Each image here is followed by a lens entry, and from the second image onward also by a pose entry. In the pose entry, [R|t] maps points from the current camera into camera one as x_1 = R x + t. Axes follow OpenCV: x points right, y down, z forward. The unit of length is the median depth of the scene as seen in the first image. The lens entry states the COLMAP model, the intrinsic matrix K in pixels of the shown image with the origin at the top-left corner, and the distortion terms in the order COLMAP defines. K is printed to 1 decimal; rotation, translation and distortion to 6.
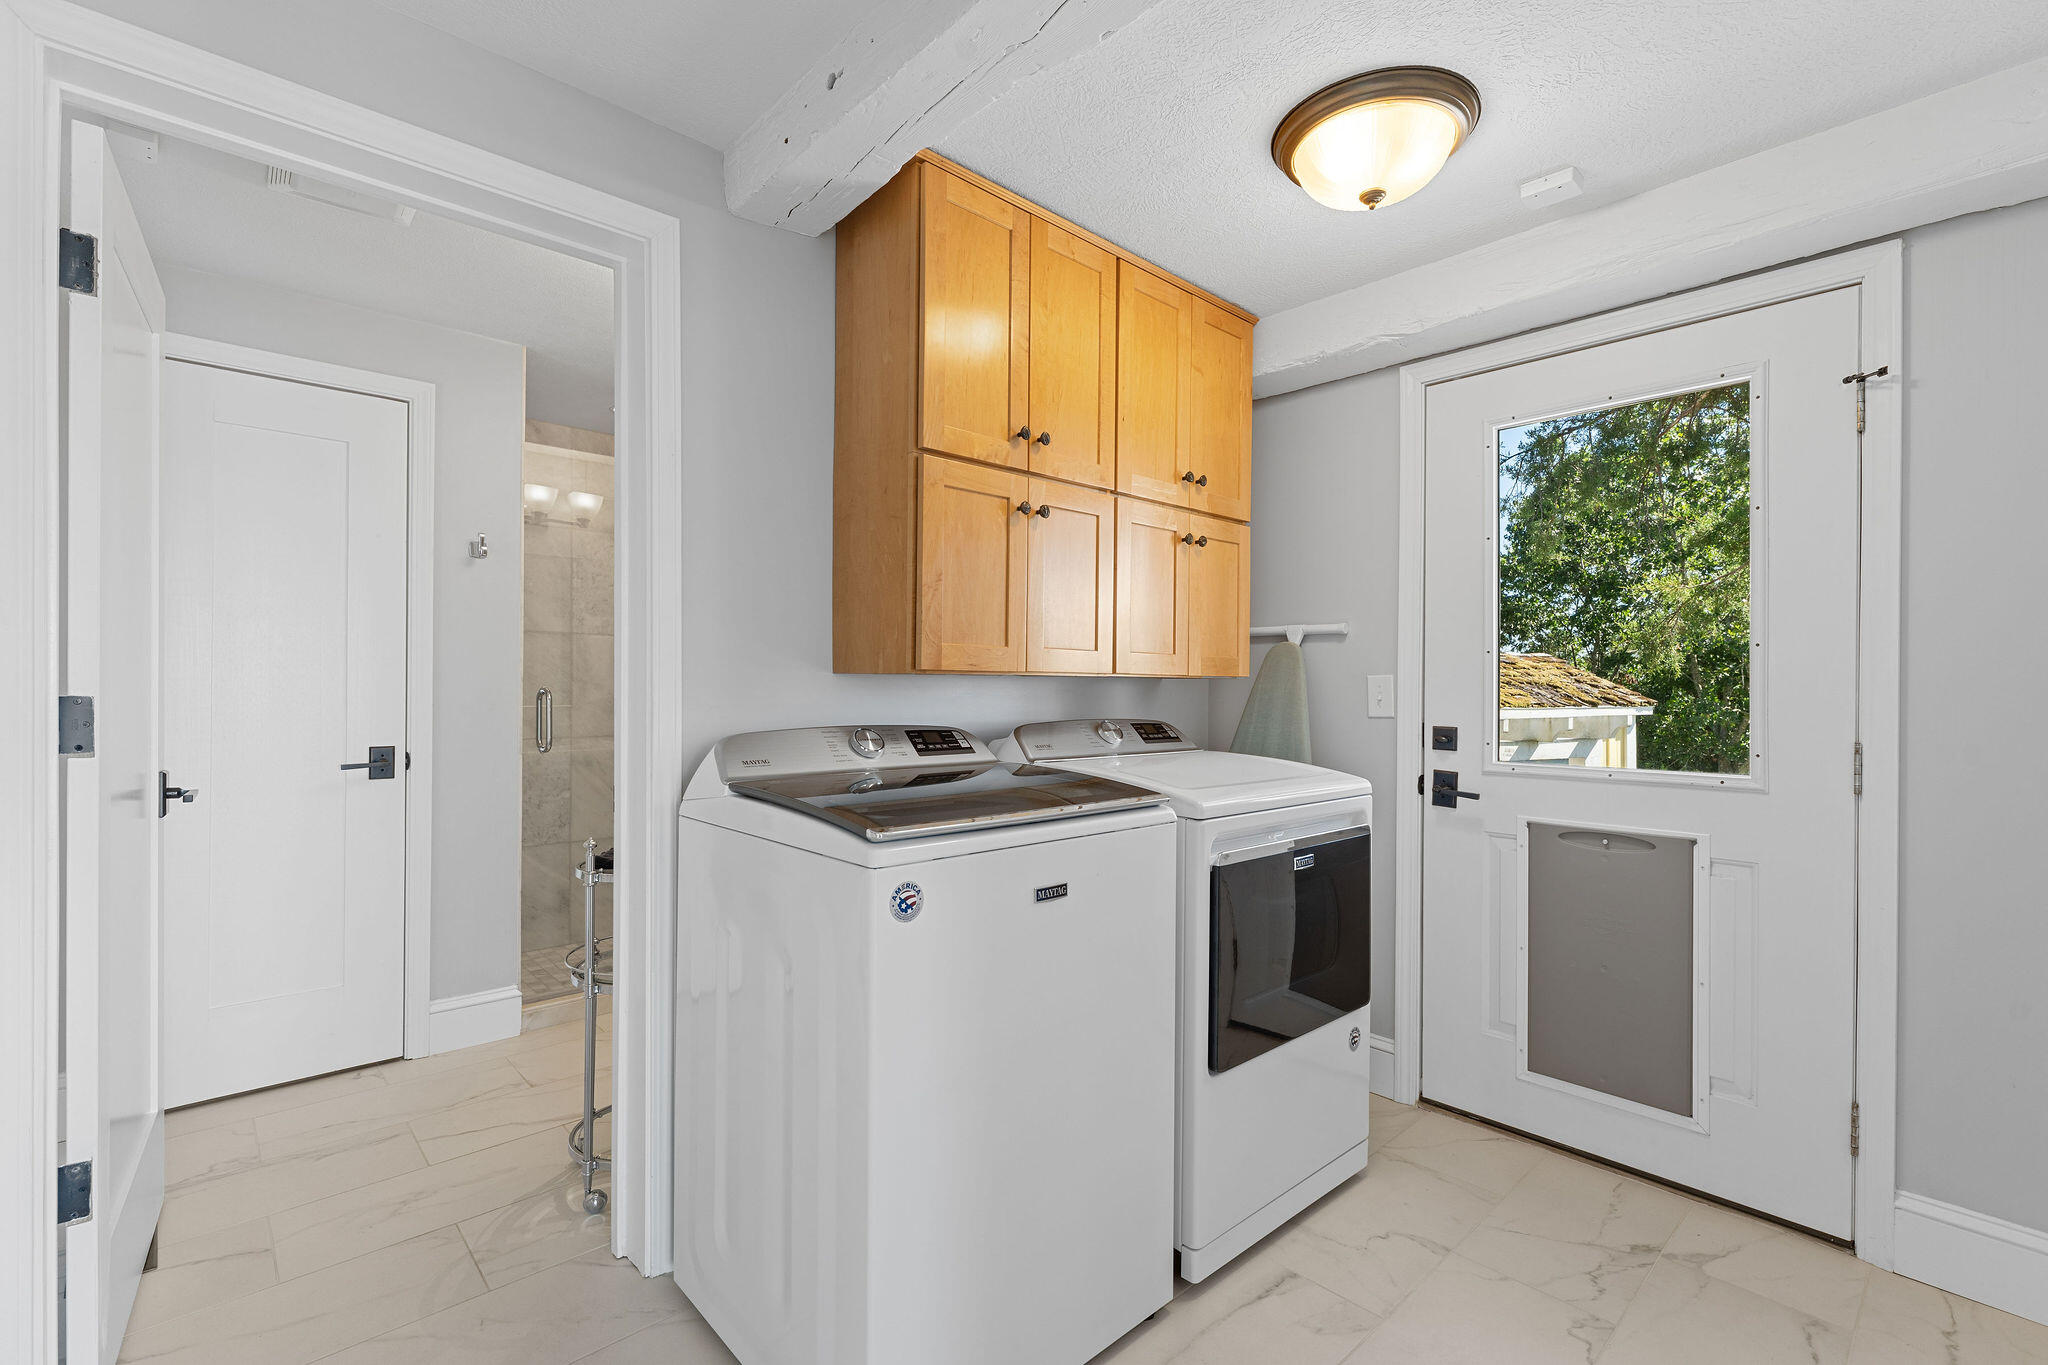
lens RADIAL K [[927.2, 0, 1029.5], [0, 927.2, 683.2], [0, 0, 1]] dist [-0.004716, -0.000273]
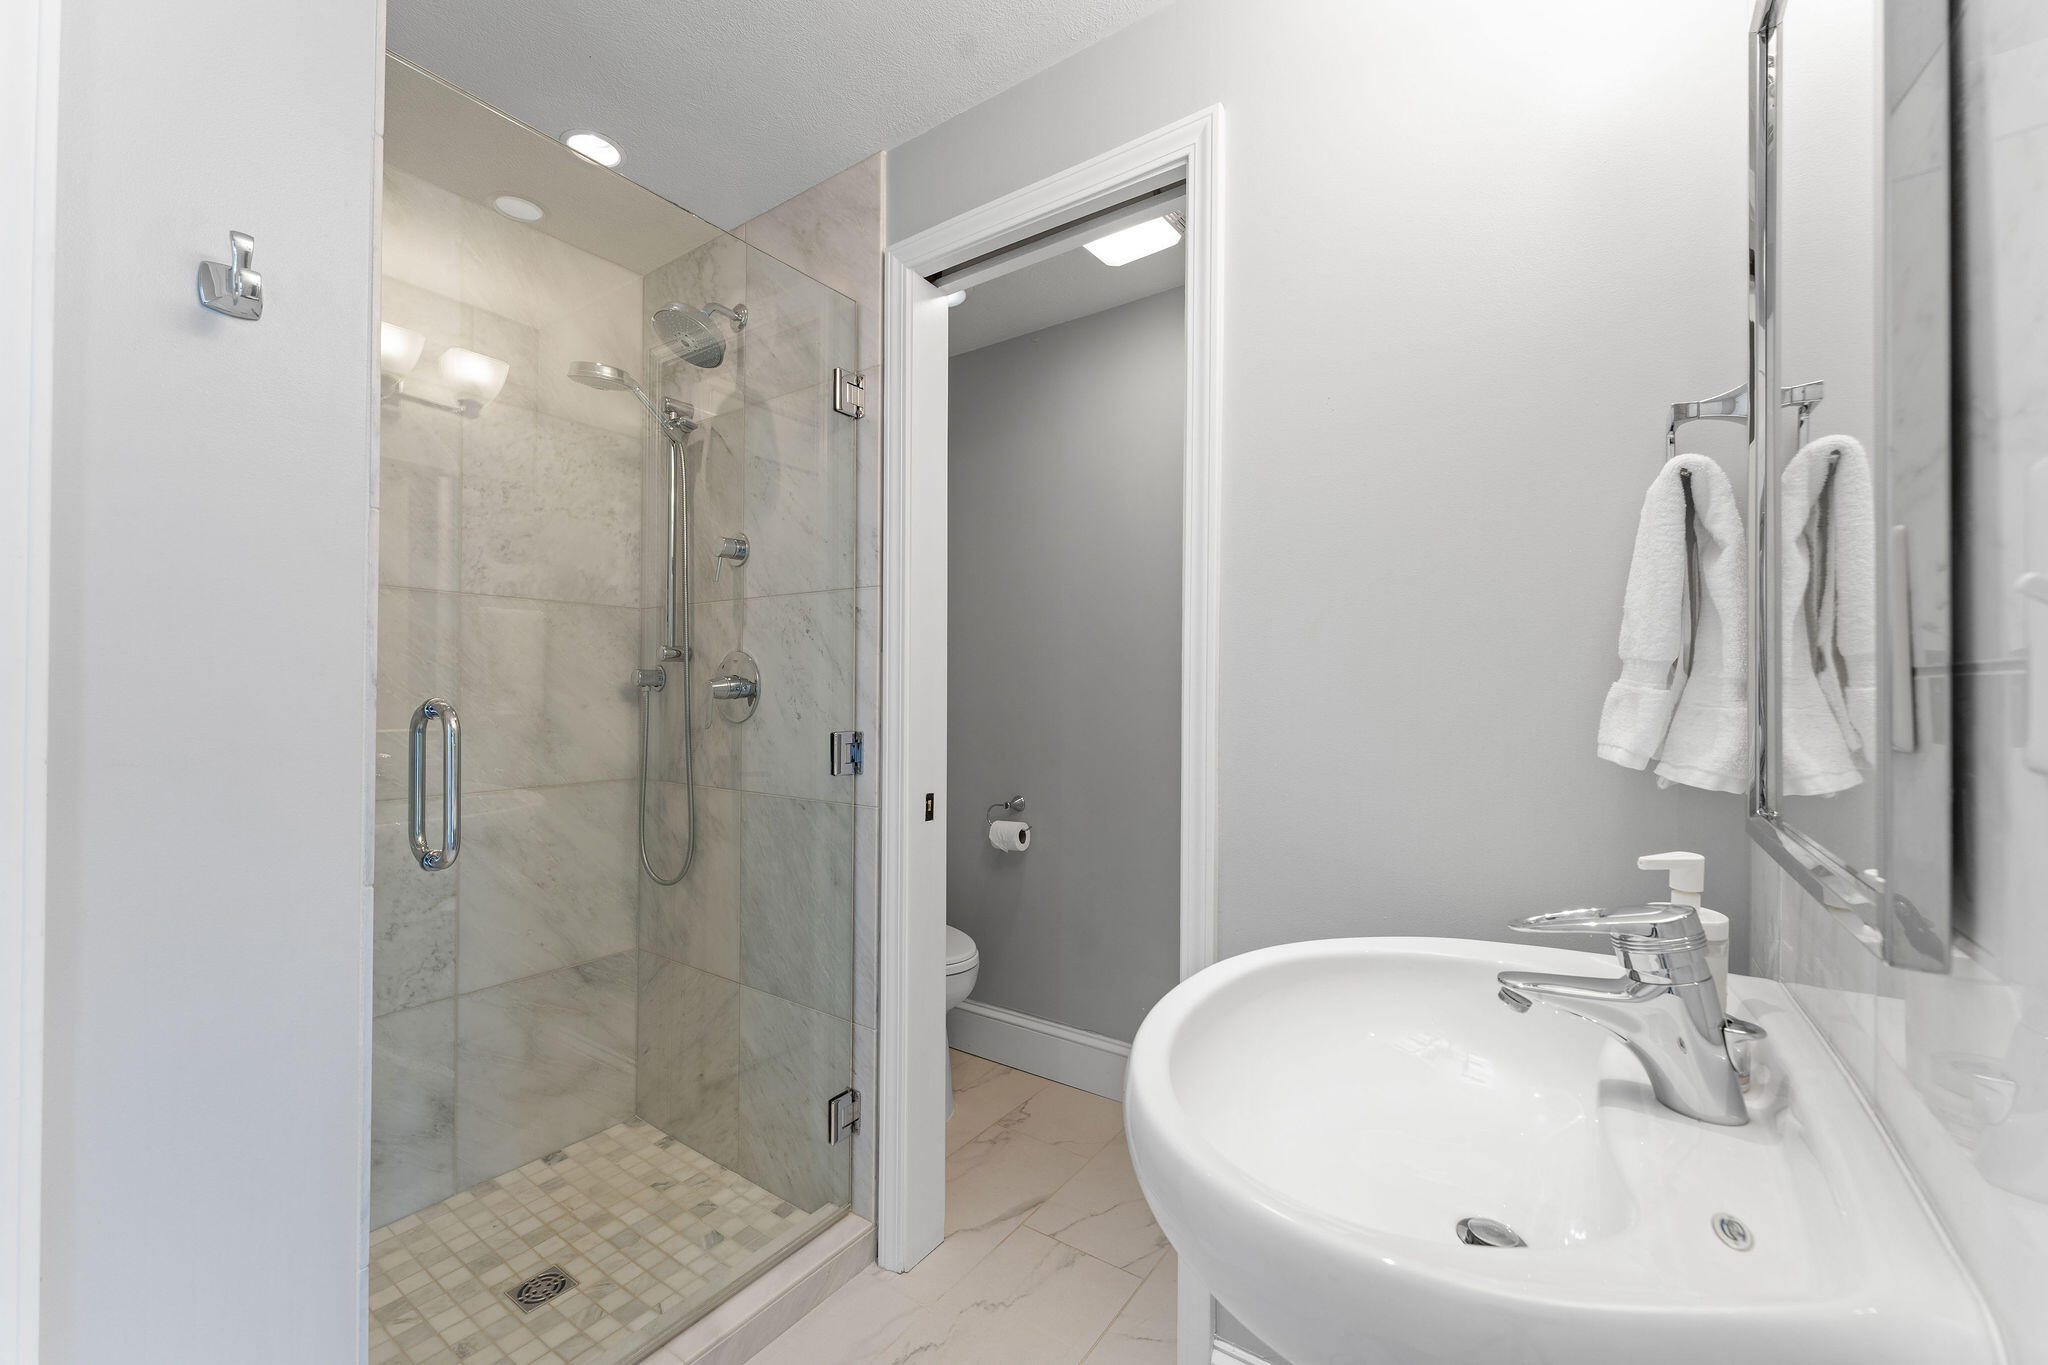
lens RADIAL K [[814.5, 0, 1018.6], [0, 814.5, 688.6], [0, 0, 1]] dist [0.001414, -0.001104]
pose [[0.979371, -0.003471, 0.202039, -0.283948], [0.005434, 0.999943, -0.009164, 0.005737], [-0.201995, 0.010073, 0.979335, 0.495996]]
